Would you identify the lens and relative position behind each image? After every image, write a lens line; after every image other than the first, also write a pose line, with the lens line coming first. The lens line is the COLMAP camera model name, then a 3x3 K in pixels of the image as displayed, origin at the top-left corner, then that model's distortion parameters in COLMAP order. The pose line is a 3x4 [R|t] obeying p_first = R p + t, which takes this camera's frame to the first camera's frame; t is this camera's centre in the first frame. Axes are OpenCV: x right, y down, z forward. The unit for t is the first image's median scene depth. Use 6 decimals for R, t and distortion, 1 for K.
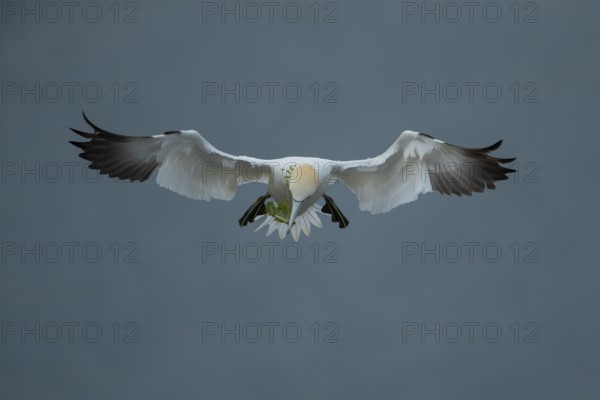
lens RADIAL K [[277.1, 0, 300.0], [0, 277.1, 200.0], [0, 0, 1]] dist [-0.000540, -0.000110]
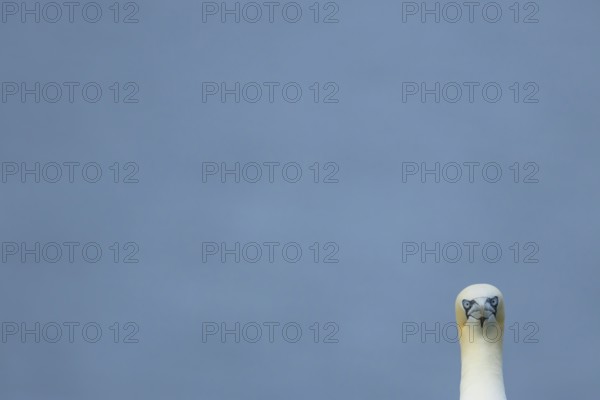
lens RADIAL K [[277.1, 0, 300.0], [0, 277.1, 200.0], [0, 0, 1]] dist [-0.000540, -0.000110]
pose [[1.000000, 0.000061, -0.000113, 0.000136], [-0.000061, 1.000000, -0.000391, 0.574764], [0.000113, 0.000391, 1.000000, 0.000059]]
